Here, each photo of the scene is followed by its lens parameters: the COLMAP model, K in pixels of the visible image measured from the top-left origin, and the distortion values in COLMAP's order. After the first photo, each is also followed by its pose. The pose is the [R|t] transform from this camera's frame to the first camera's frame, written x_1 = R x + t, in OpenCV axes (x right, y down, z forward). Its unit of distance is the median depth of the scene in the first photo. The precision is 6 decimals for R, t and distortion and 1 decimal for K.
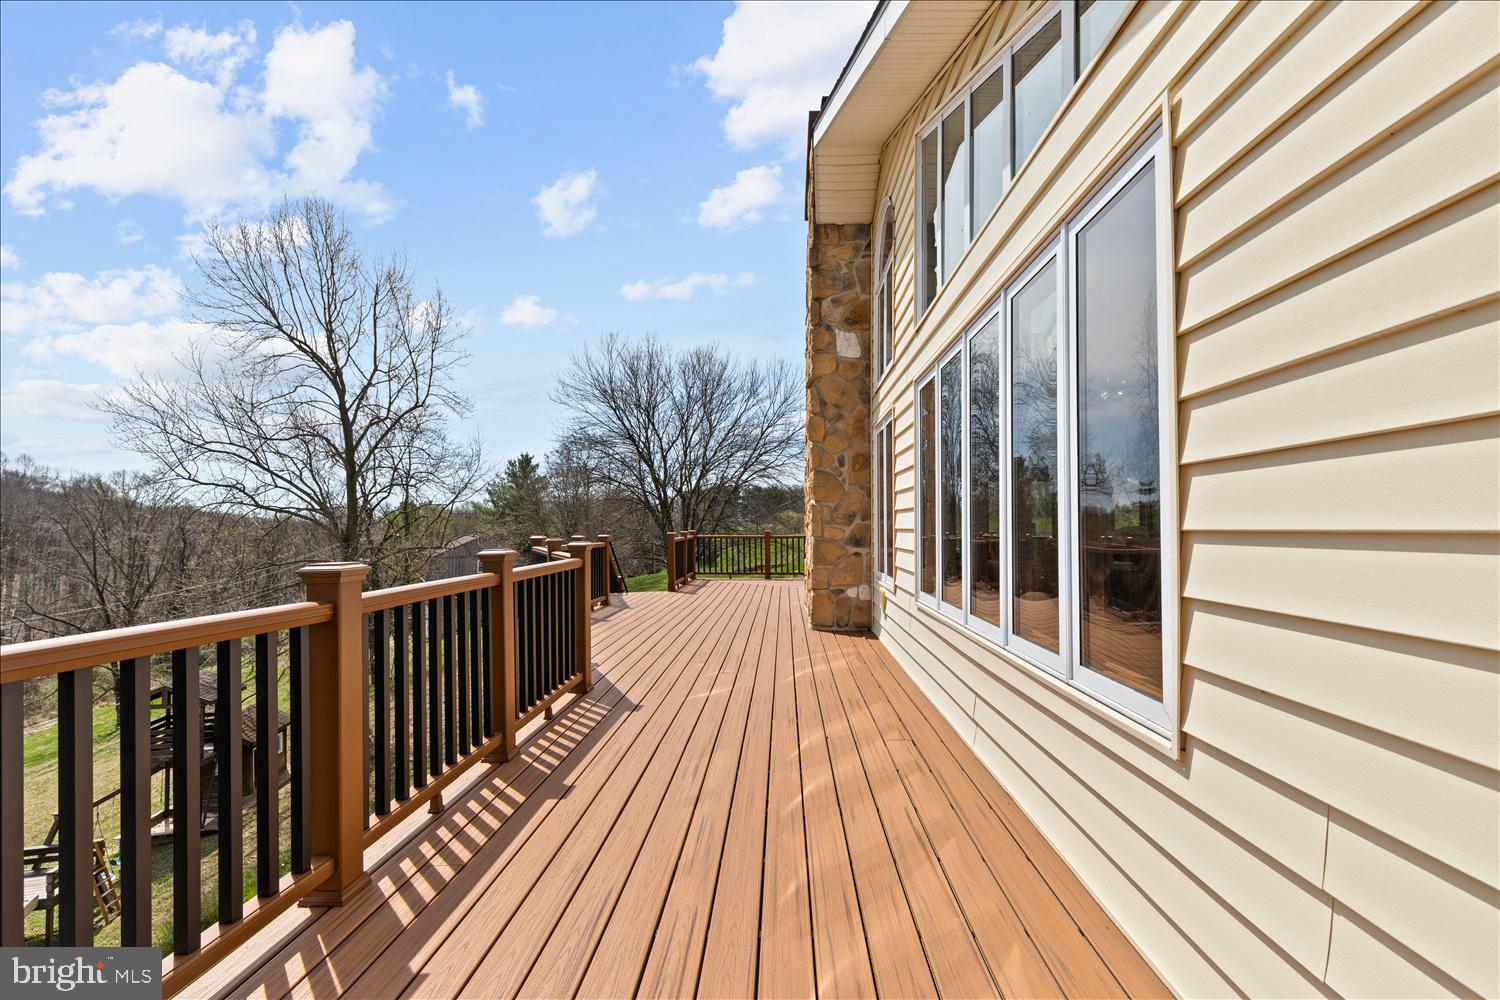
lens RADIAL K [[667.1, 0, 753.0], [0, 667.1, 508.1], [0, 0, 1]] dist [0.001500, 0.000020]
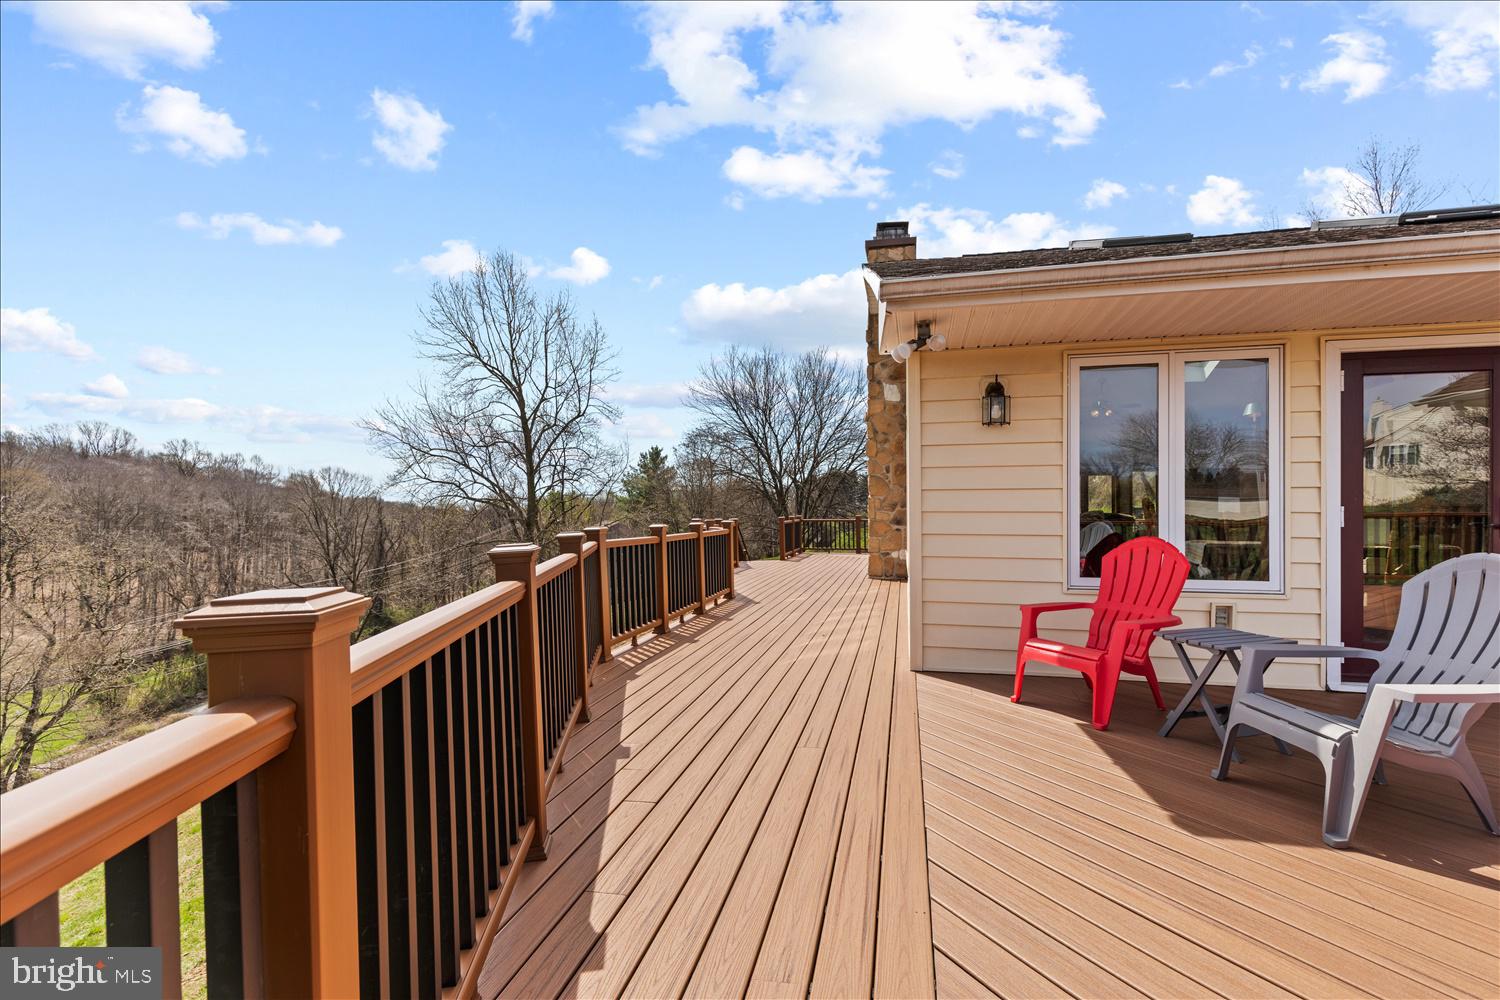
lens RADIAL K [[667.1, 0, 753.0], [0, 667.1, 508.1], [0, 0, 1]] dist [0.001500, 0.000020]
pose [[0.984358, -0.004742, -0.176117, 0.023344], [0.008375, 0.999767, 0.019887, -0.003396], [0.175982, -0.021051, 0.984168, -0.136039]]
